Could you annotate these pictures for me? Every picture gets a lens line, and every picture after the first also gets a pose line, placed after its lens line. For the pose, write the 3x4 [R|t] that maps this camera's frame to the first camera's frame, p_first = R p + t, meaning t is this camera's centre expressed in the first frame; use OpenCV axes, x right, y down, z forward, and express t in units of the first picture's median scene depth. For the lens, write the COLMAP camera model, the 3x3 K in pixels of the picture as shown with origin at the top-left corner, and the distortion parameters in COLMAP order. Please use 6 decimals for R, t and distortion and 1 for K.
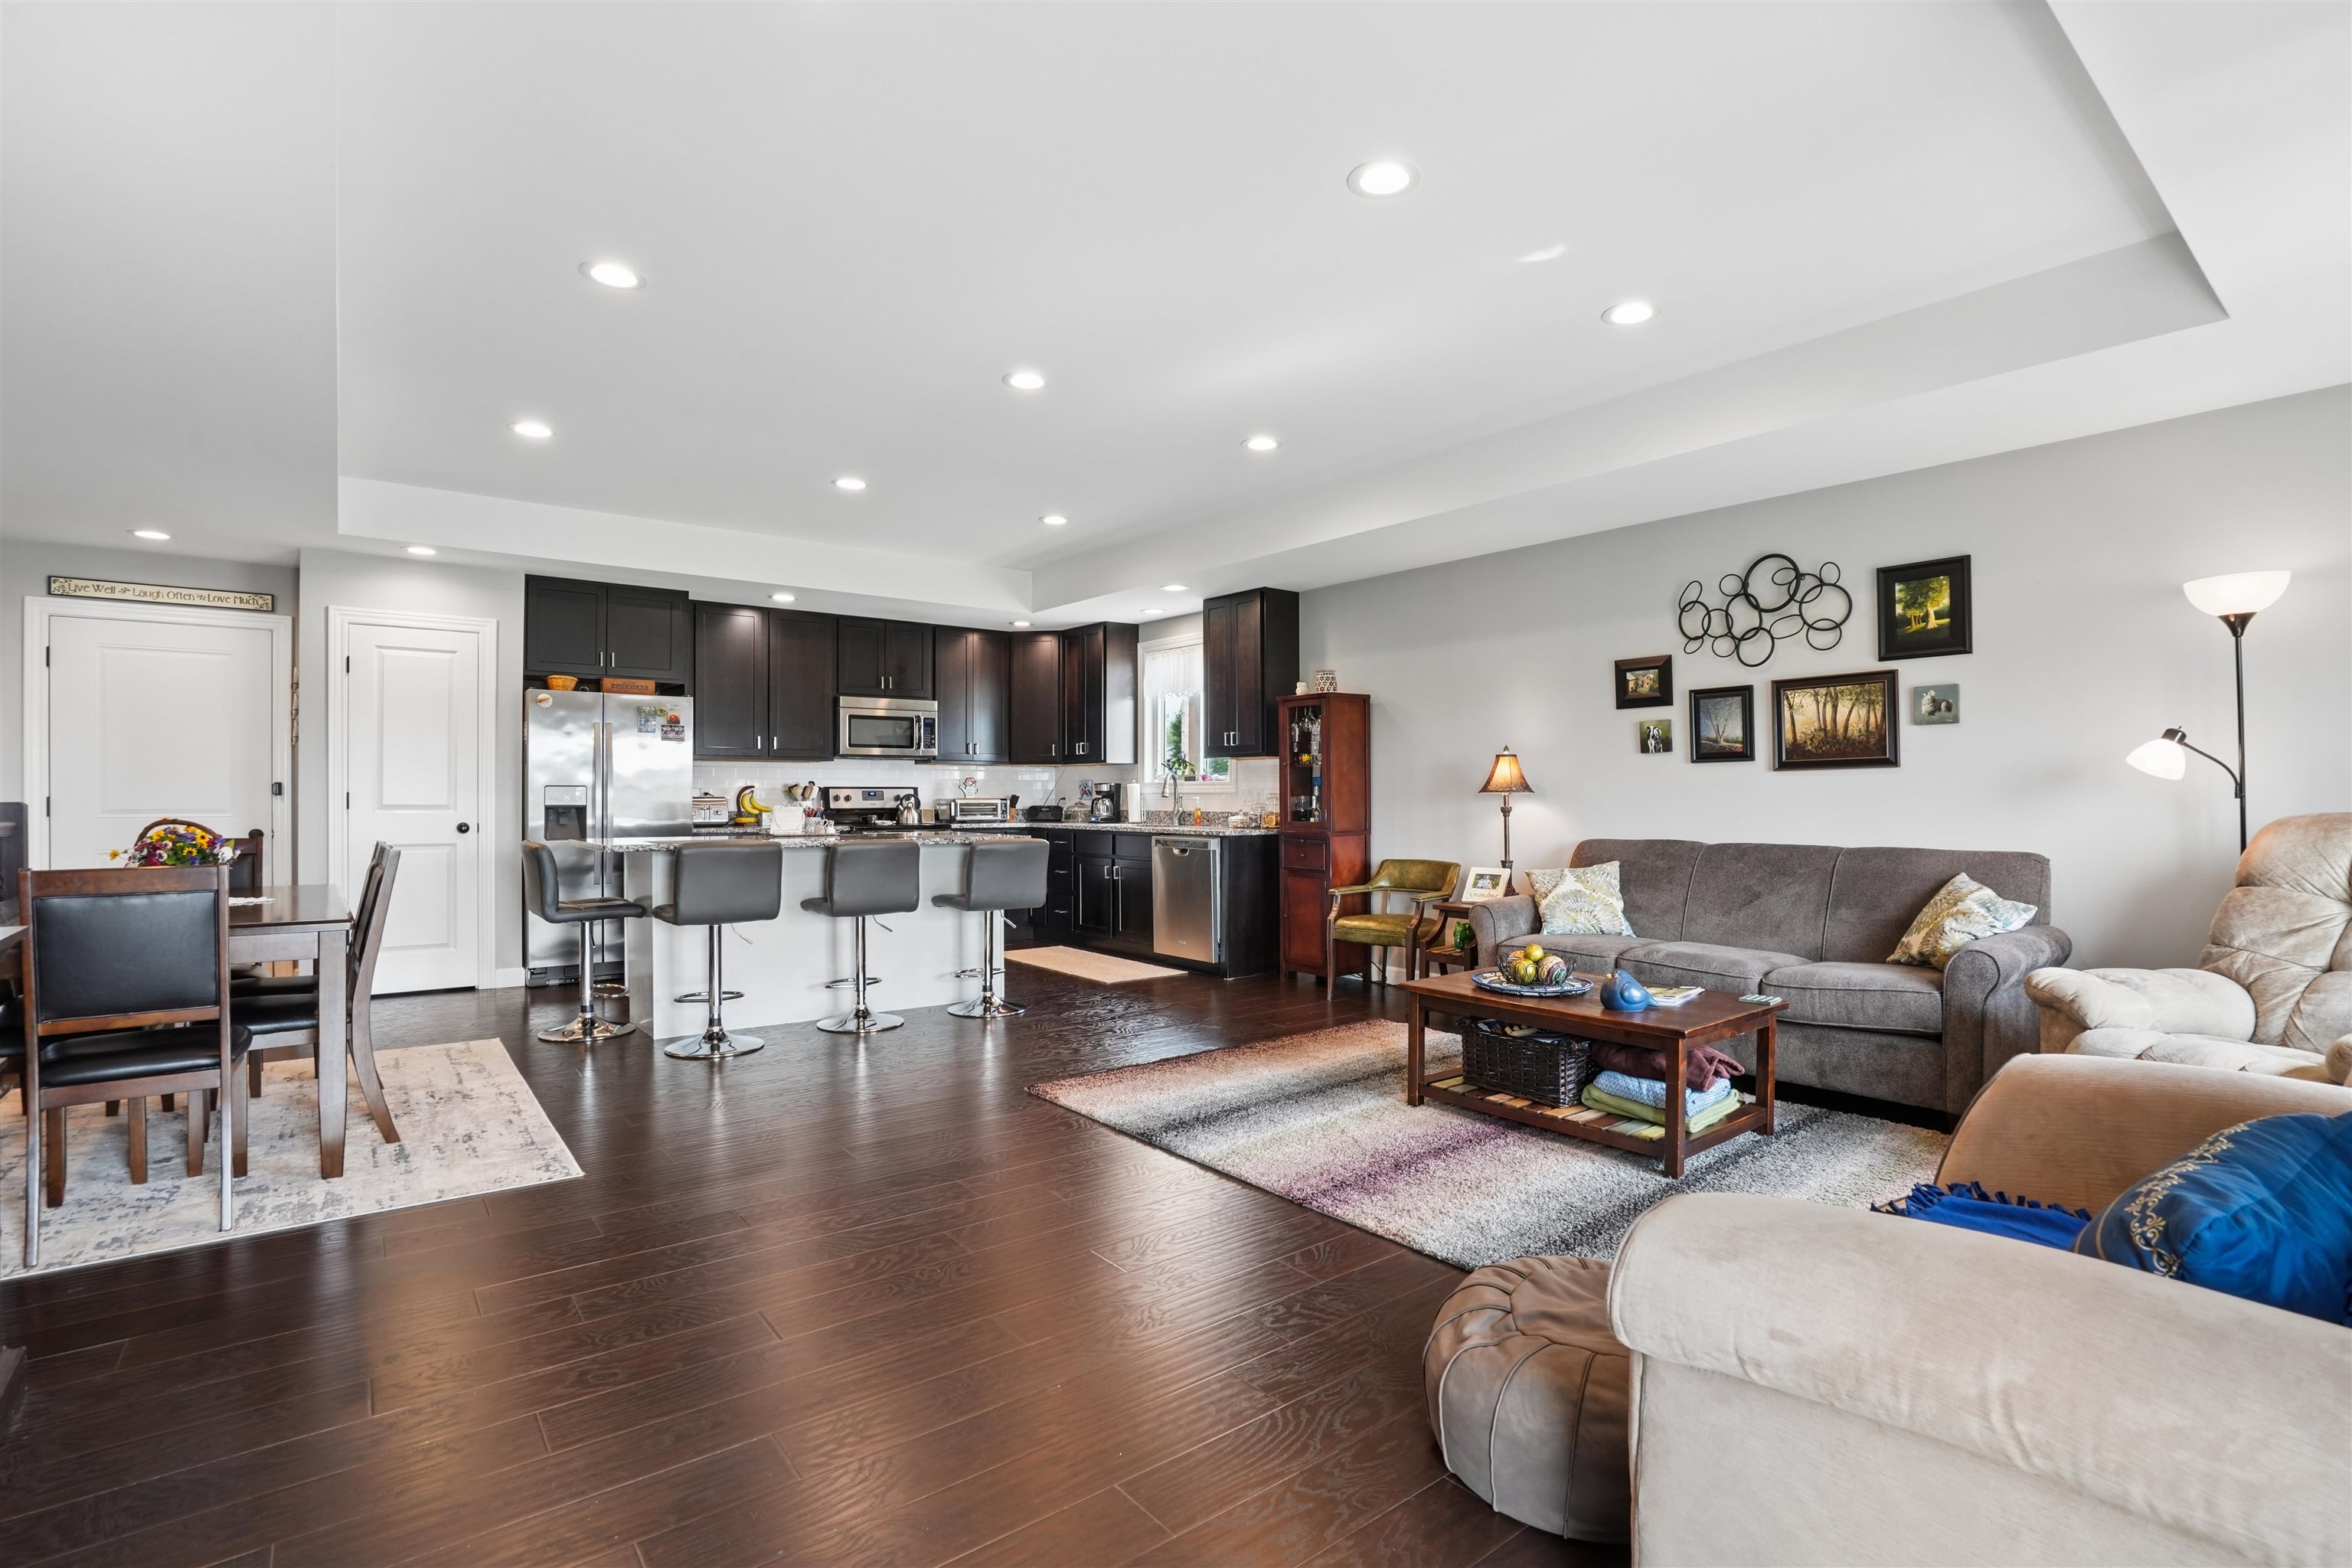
lens RADIAL K [[1126.4, 0, 1204.7], [0, 1126.4, 788.7], [0, 0, 1]] dist [-0.017009, 0.001314]
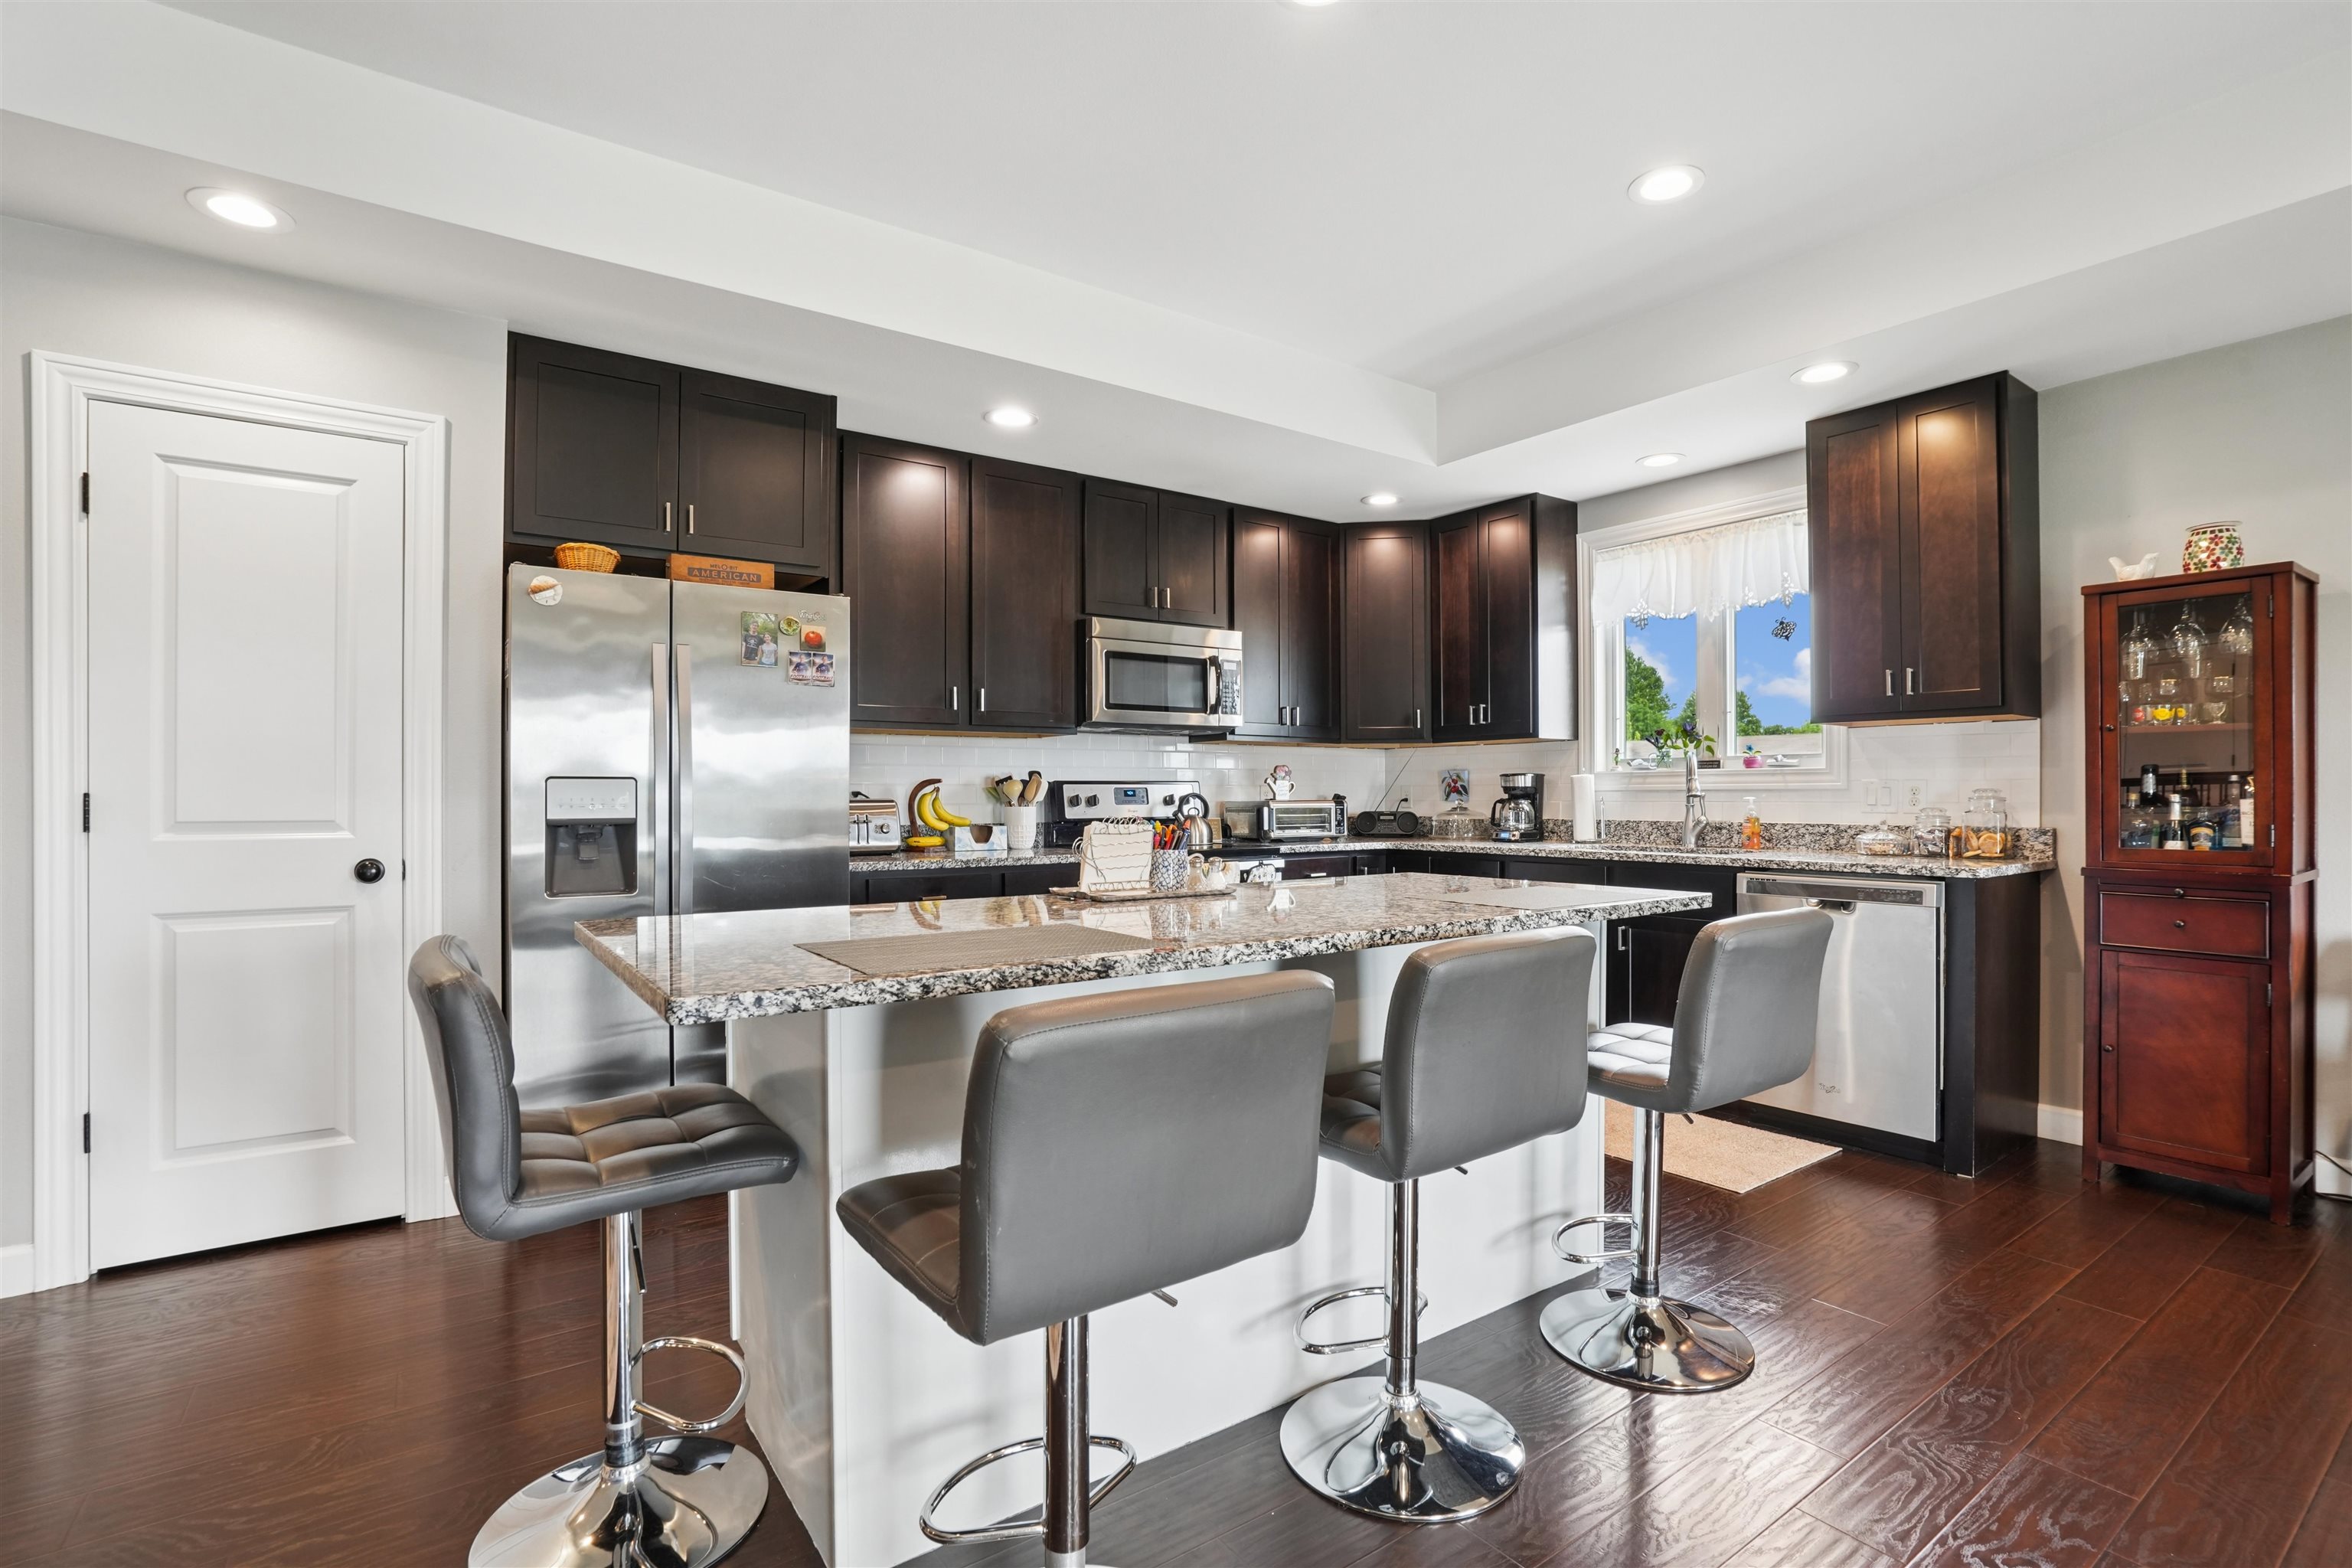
lens RADIAL K [[1084.9, 0, 1201.1], [0, 1084.9, 777.3], [0, 0, 1]] dist [-0.029846, 0.000701]
pose [[0.999319, -0.003456, -0.036739, -0.277542], [0.003112, 0.999951, -0.009425, 0.002084], [0.036770, 0.009305, 0.999280, 0.519205]]
